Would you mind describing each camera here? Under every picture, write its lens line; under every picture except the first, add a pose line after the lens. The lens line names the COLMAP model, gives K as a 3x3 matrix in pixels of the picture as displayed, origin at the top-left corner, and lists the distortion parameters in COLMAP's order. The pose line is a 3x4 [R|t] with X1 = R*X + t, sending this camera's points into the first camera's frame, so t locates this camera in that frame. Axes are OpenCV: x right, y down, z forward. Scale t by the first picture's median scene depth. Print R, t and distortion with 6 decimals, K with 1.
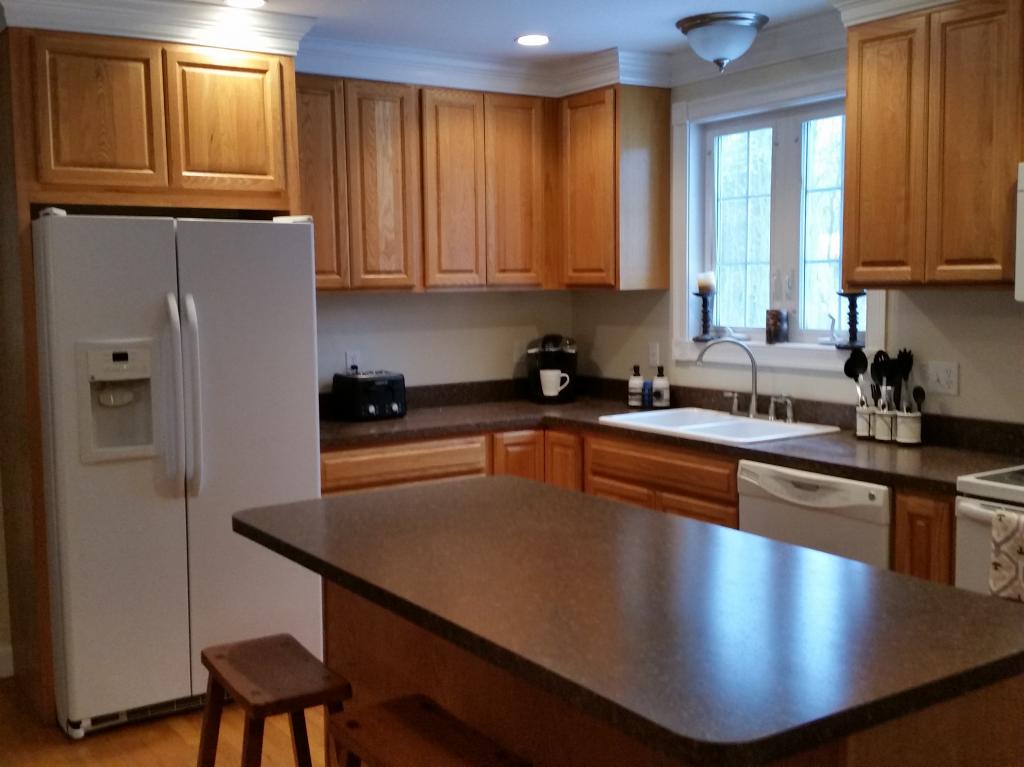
lens RADIAL K [[1115.3, 0, 512.0], [0, 1115.3, 383.5], [0, 0, 1]] dist [0.164508, -0.453477]
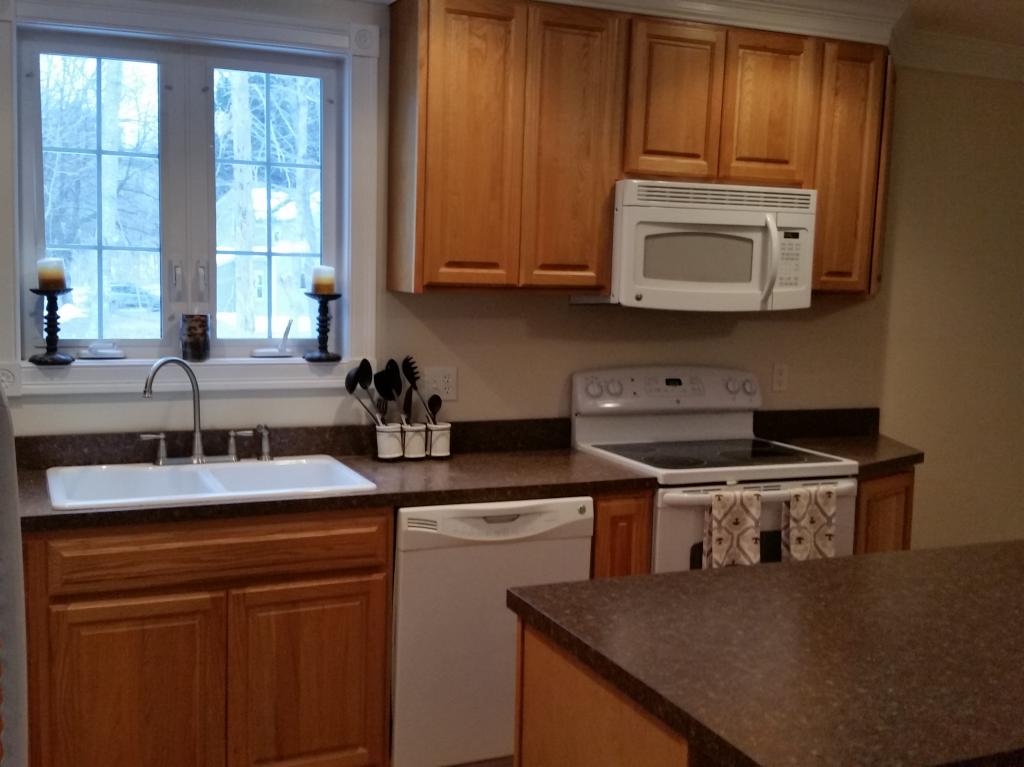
lens RADIAL K [[1115.3, 0, 512.0], [0, 1115.3, 383.5], [0, 0, 1]] dist [0.164508, -0.453477]
pose [[0.164746, -0.083130, 0.982827, -0.547877], [0.064802, 0.995201, 0.073314, -0.071759], [-0.984205, 0.051611, 0.169343, 0.787323]]
